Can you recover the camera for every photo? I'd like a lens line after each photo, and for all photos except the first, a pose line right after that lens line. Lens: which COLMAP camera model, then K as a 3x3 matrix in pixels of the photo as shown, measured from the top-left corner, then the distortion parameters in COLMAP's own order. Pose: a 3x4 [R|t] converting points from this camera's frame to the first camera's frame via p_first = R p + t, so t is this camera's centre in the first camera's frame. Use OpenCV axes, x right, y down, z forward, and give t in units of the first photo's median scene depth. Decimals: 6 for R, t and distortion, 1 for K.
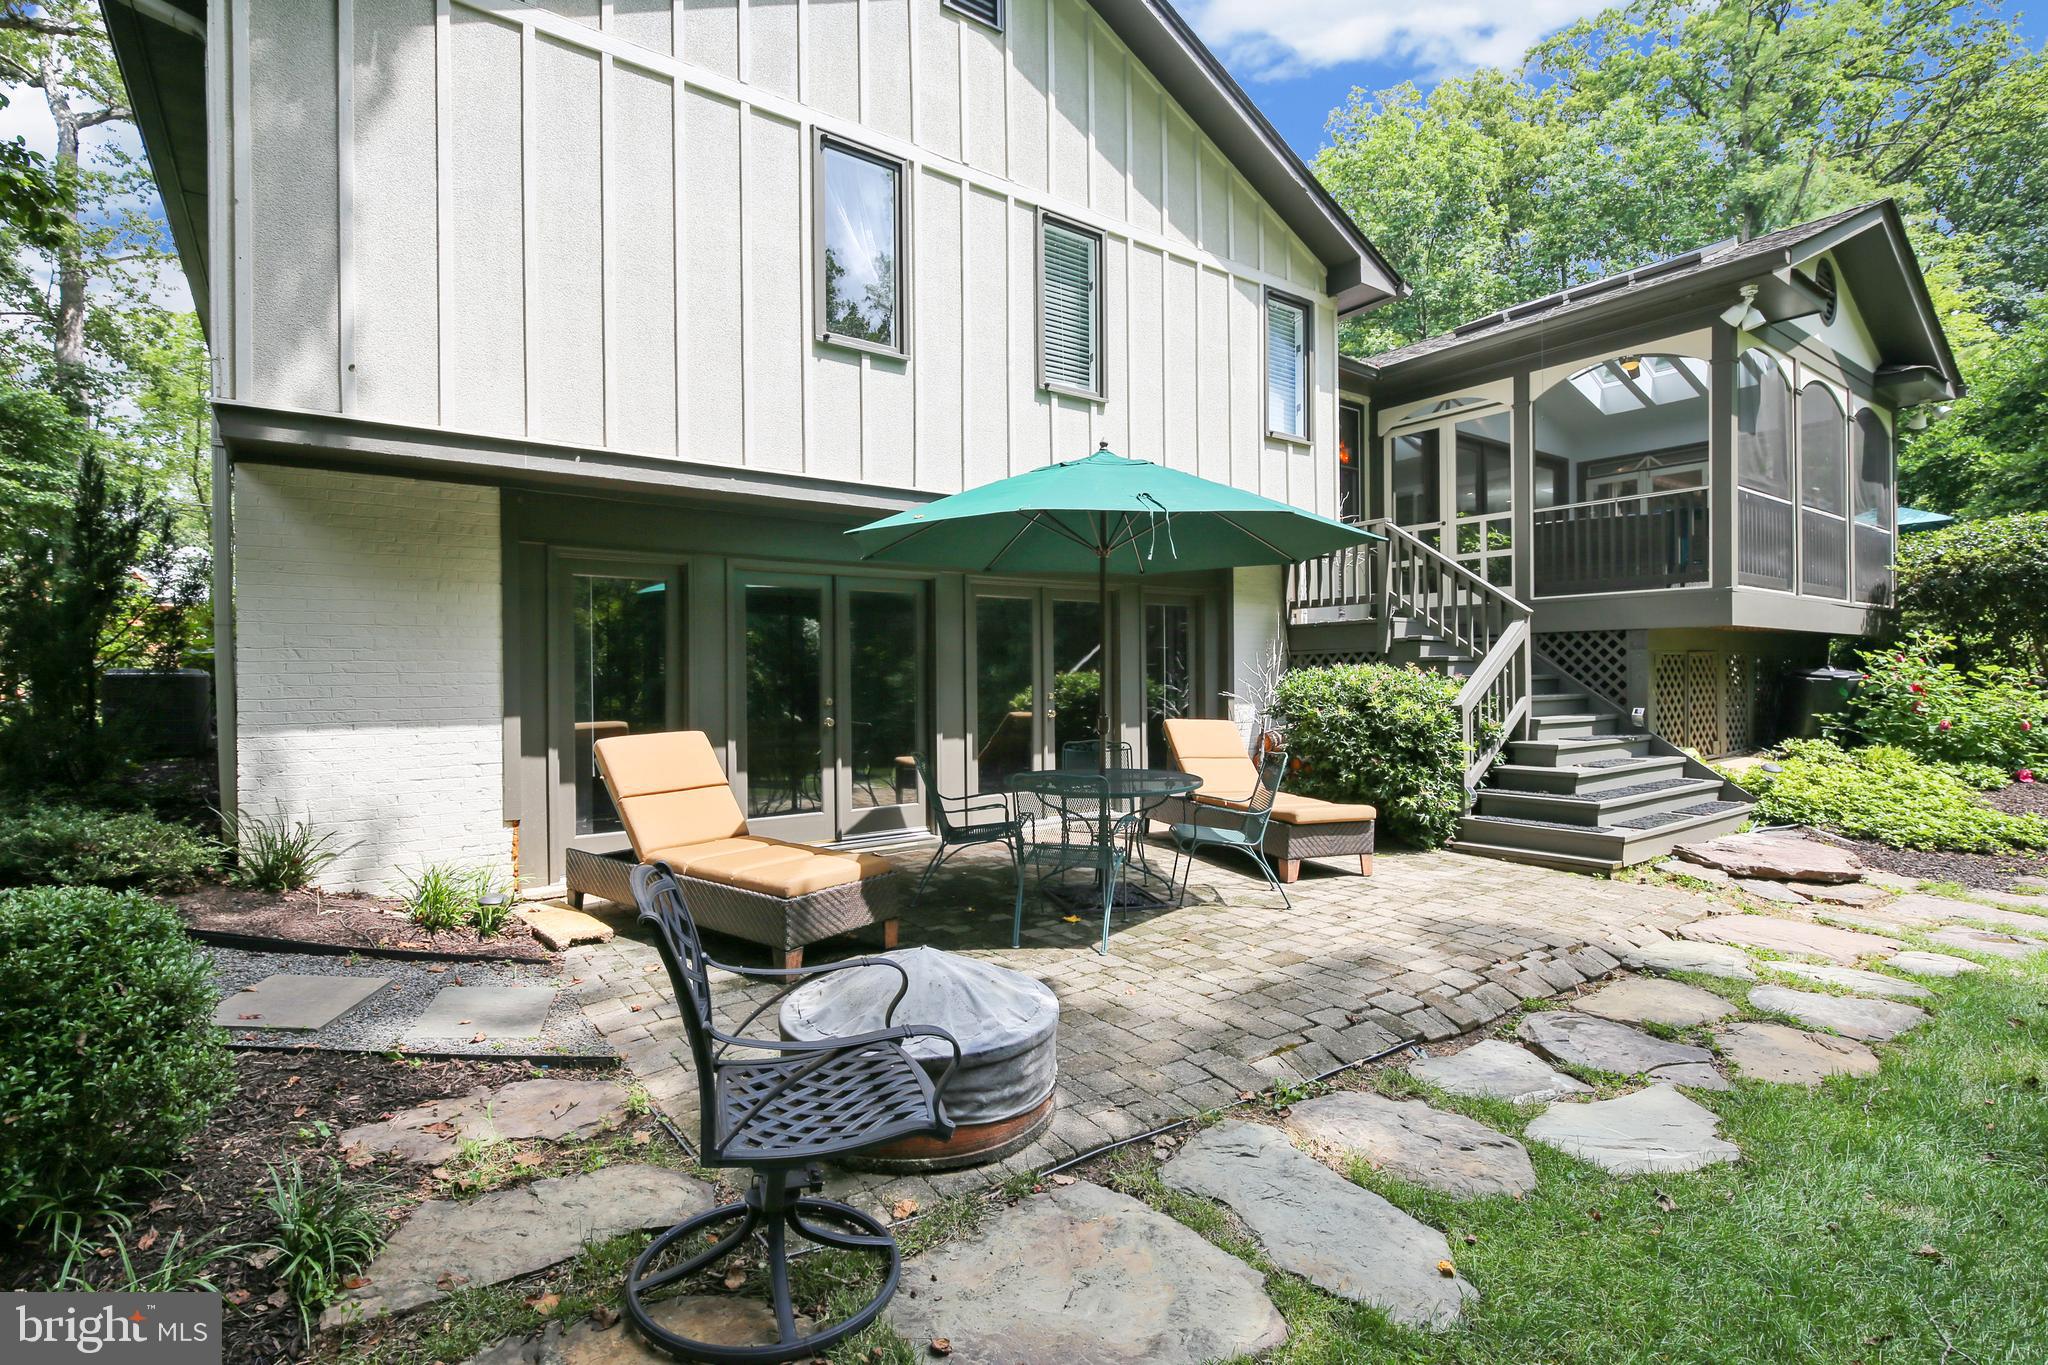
lens RADIAL K [[963.9, 0, 1019.7], [0, 963.9, 681.5], [0, 0, 1]] dist [0.012263, -0.001357]
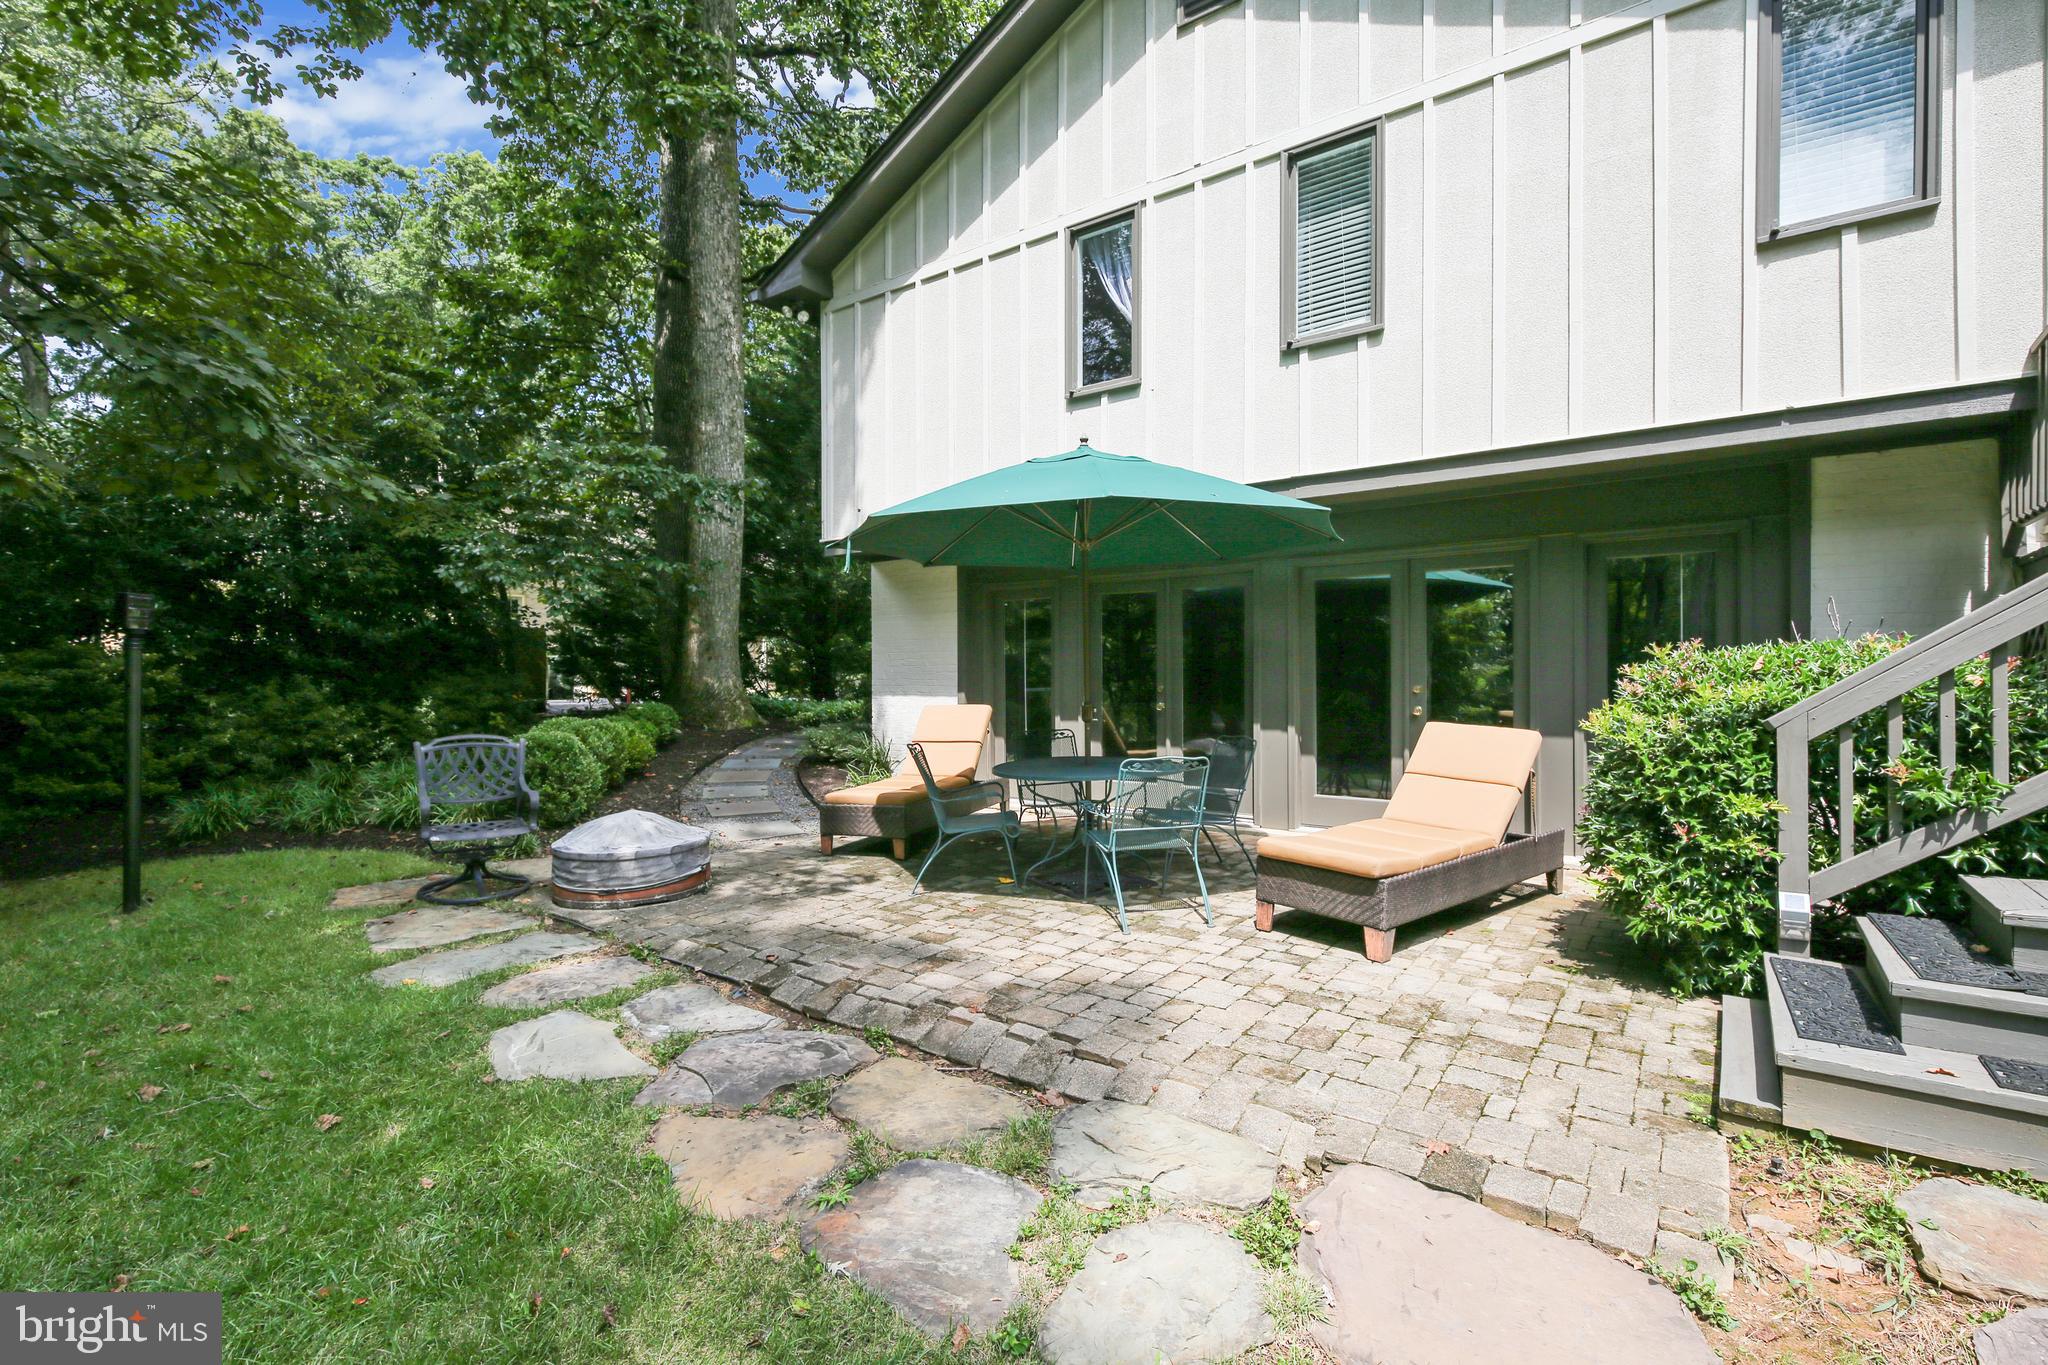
lens RADIAL K [[934.9, 0, 1044.1], [0, 934.9, 687.1], [0, 0, 1]] dist [0.010359, -0.002904]
pose [[0.297266, 0.016581, -0.954651, 0.817257], [-0.005999, 0.999862, 0.015499, 0.002281], [0.954776, 0.001119, 0.297325, 0.529022]]
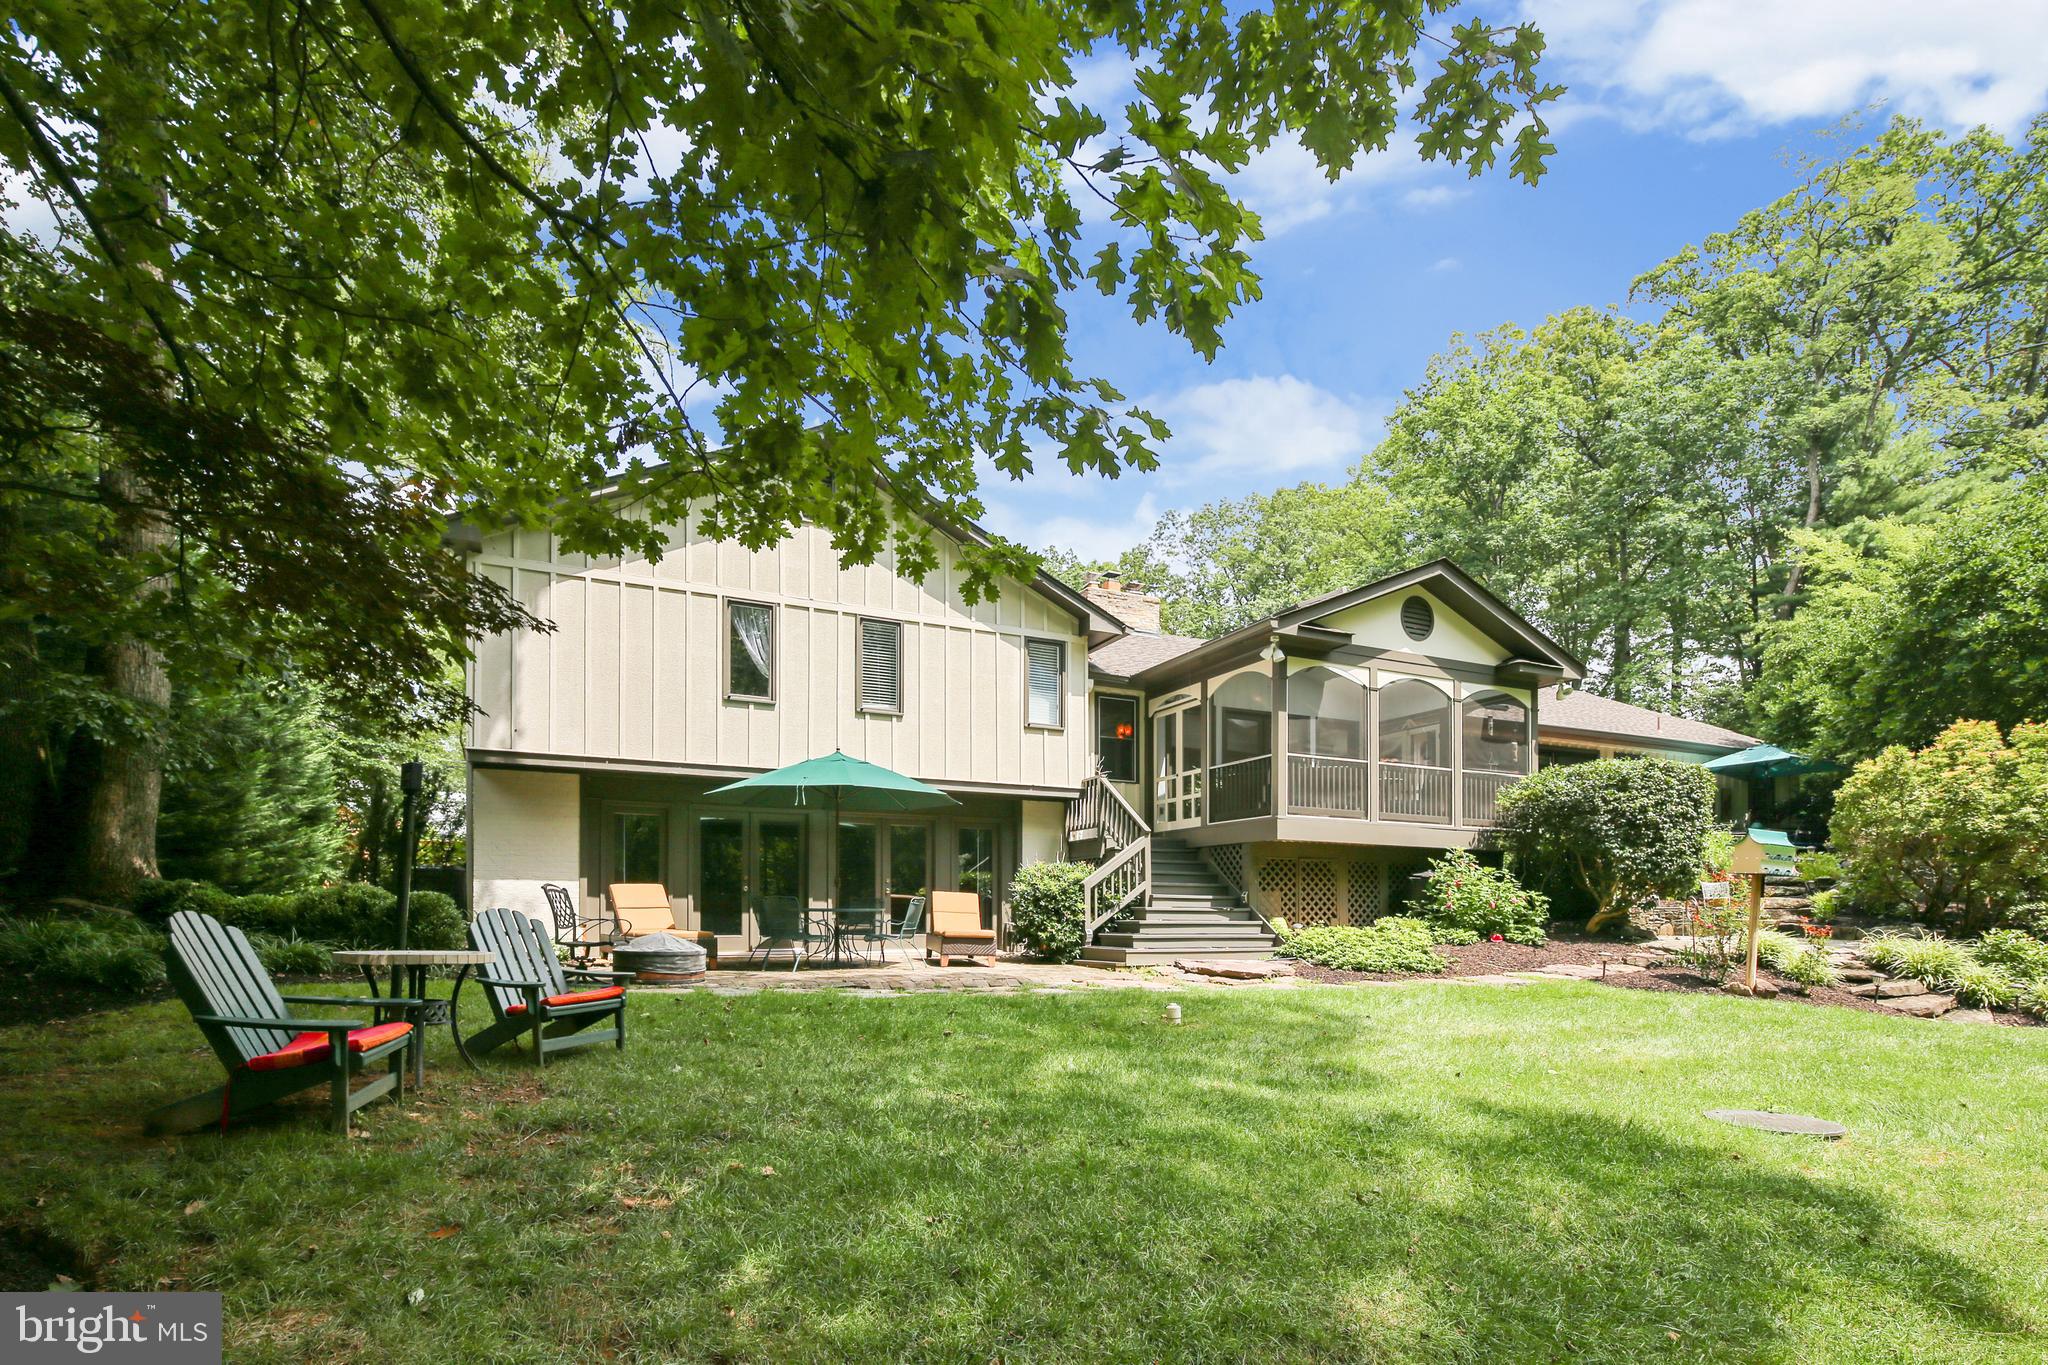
lens RADIAL K [[1008.4, 0, 1024.7], [0, 1008.4, 913.2], [0, 0, 1]] dist [-0.000398, 0.000555]
pose [[0.982252, 0.012361, -0.187158, 0.716522], [-0.013503, 0.999897, -0.004828, 0.091884], [0.187079, 0.007269, 0.982318, -0.858211]]
